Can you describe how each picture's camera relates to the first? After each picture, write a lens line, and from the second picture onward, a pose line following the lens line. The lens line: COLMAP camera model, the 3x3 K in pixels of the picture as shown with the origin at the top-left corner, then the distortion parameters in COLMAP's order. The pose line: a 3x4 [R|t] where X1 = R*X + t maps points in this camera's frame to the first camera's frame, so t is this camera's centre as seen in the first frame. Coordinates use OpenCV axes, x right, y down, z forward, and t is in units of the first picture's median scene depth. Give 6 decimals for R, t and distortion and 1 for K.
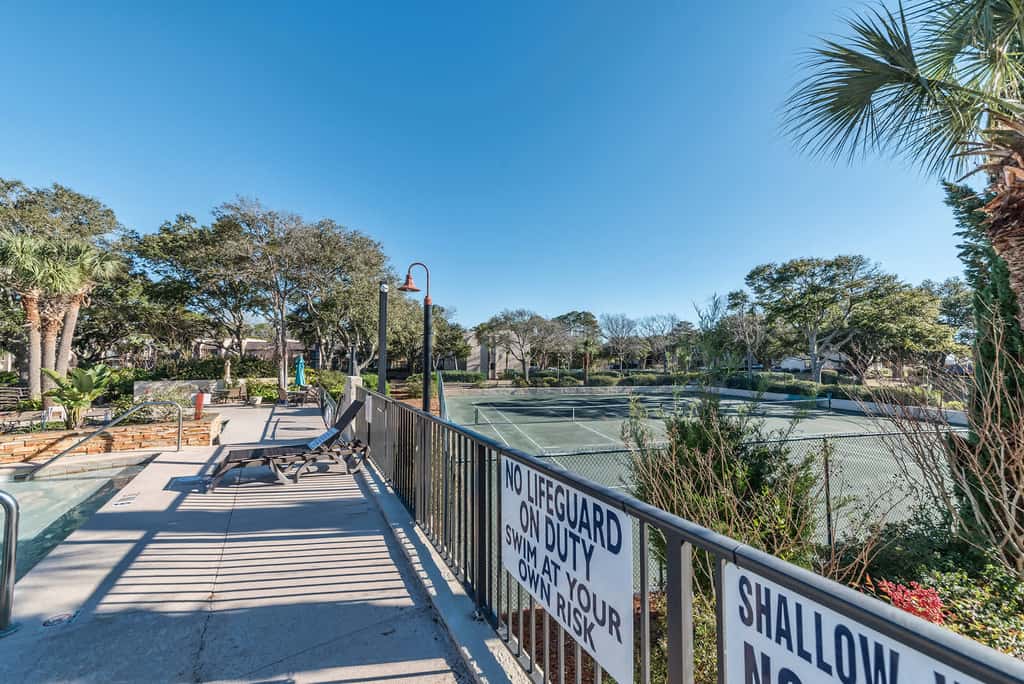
lens RADIAL K [[377.5, 0, 512.0], [0, 377.5, 342.0], [0, 0, 1]] dist [-0.011511, 0.007141]
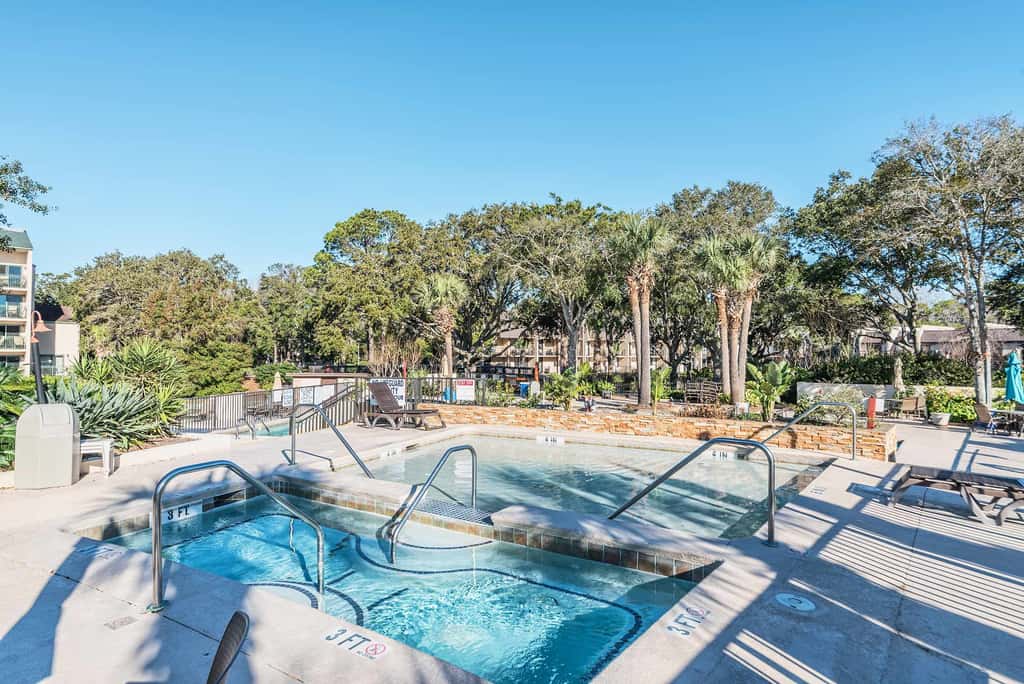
lens RADIAL K [[600.1, 0, 512.0], [0, 600.1, 342.0], [0, 0, 1]] dist [-0.001164, -0.000176]
pose [[0.348239, -0.015955, -0.937270, 0.060325], [0.034718, 0.999389, -0.004113, -0.004030], [0.936763, -0.031108, 0.348580, -0.088580]]
